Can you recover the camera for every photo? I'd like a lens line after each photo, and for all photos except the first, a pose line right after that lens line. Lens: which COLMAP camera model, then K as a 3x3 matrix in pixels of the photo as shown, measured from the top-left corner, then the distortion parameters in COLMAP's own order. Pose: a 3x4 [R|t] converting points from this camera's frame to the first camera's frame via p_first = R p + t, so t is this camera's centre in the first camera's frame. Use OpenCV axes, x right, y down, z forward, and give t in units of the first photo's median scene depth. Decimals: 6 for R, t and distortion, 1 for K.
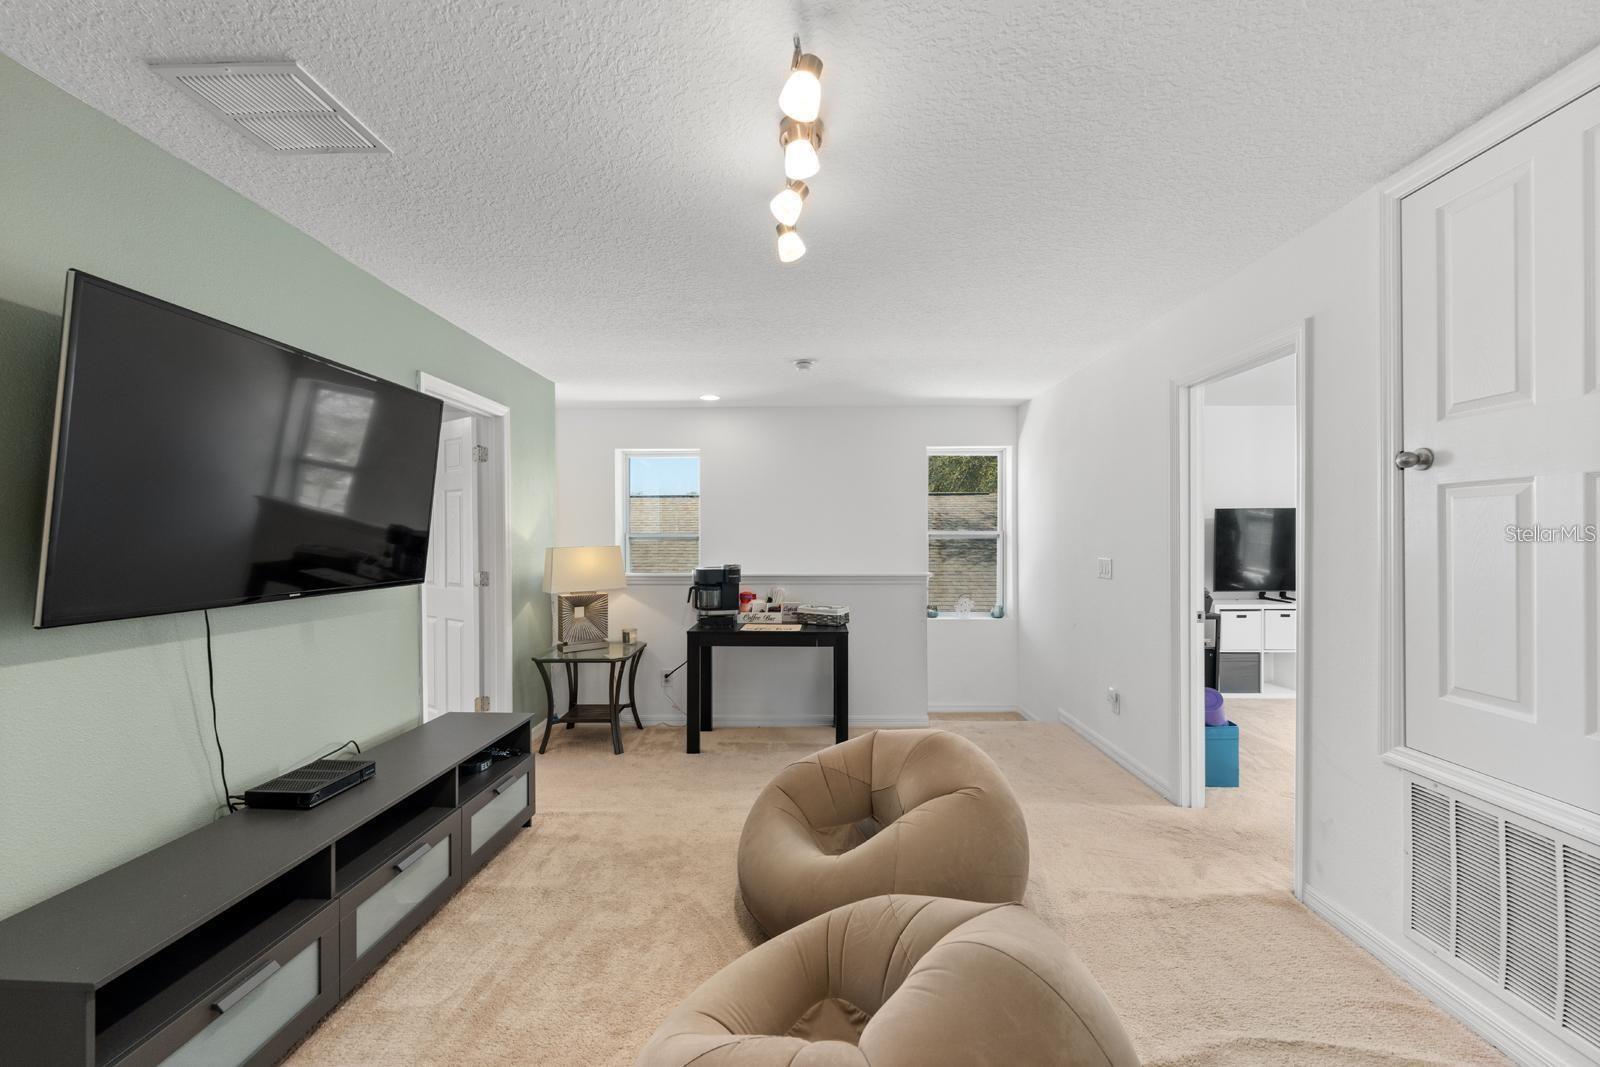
lens RADIAL K [[649.4, 0, 801.2], [0, 649.4, 535.2], [0, 0, 1]] dist [-0.000037, -0.000572]
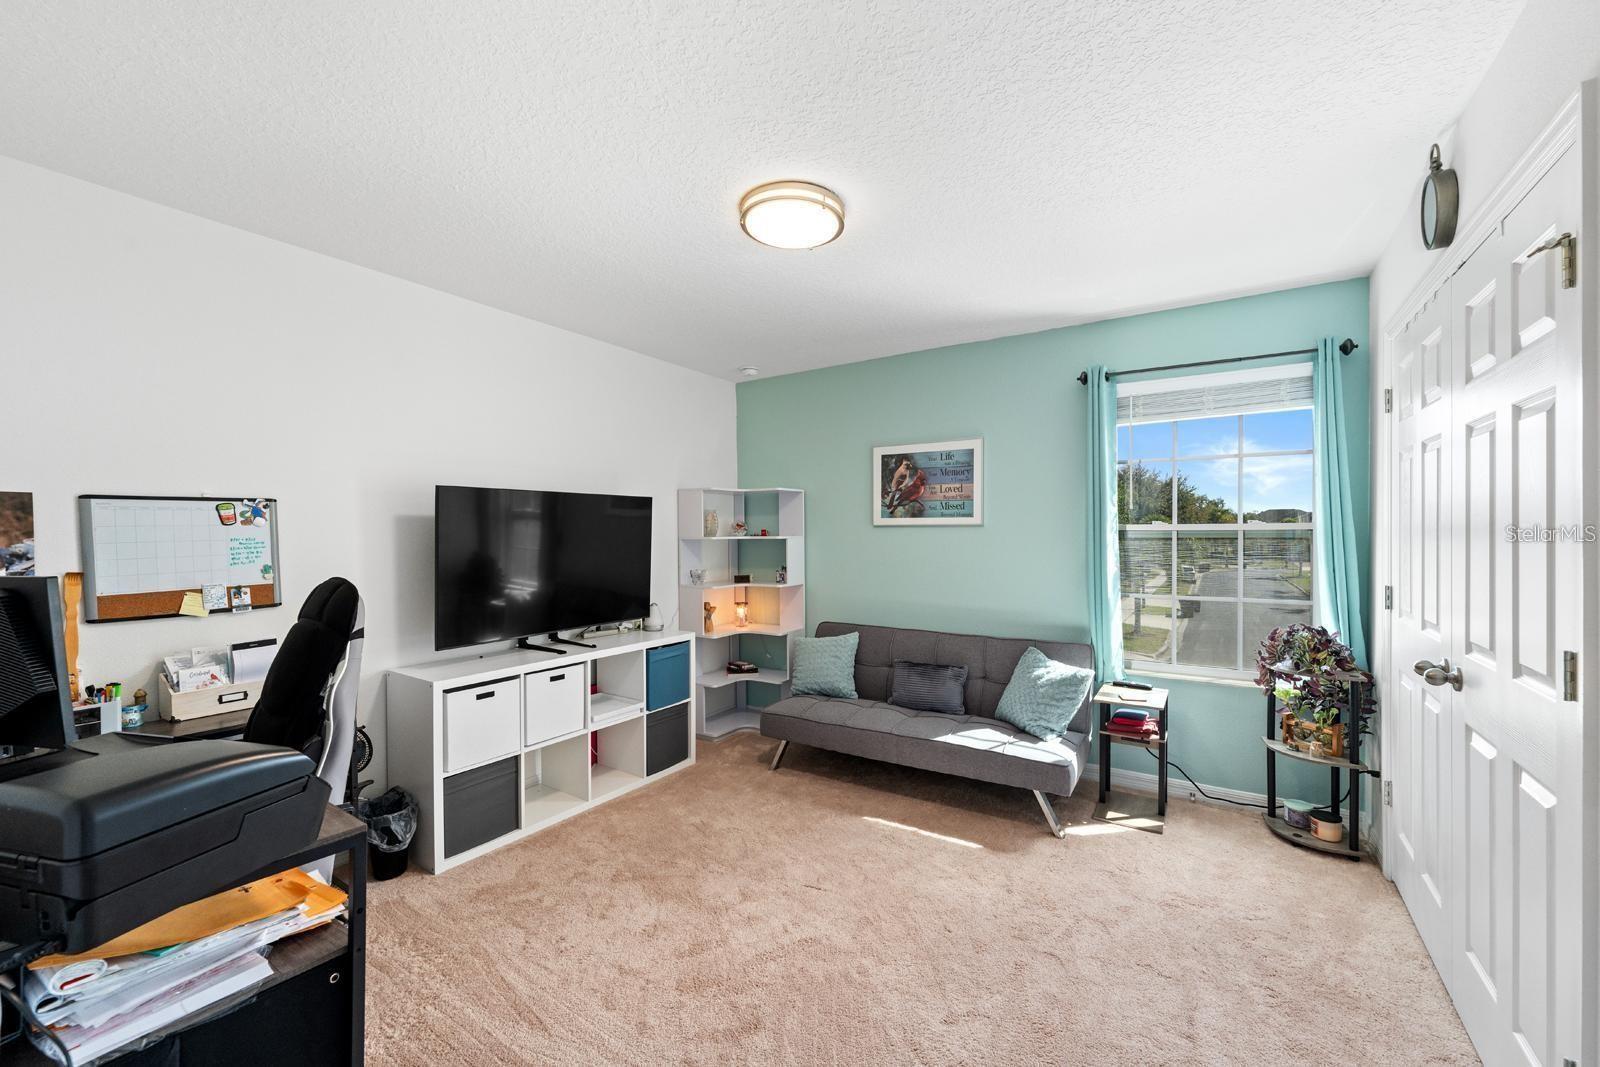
lens RADIAL K [[649.4, 0, 810.0], [0, 649.4, 534.8], [0, 0, 1]] dist [-0.000037, -0.000572]
pose [[0.526359, -0.005855, 0.850242, 0.356173], [0.008724, 0.999961, 0.001485, -0.004468], [-0.850218, 0.006636, 0.526389, 0.480409]]
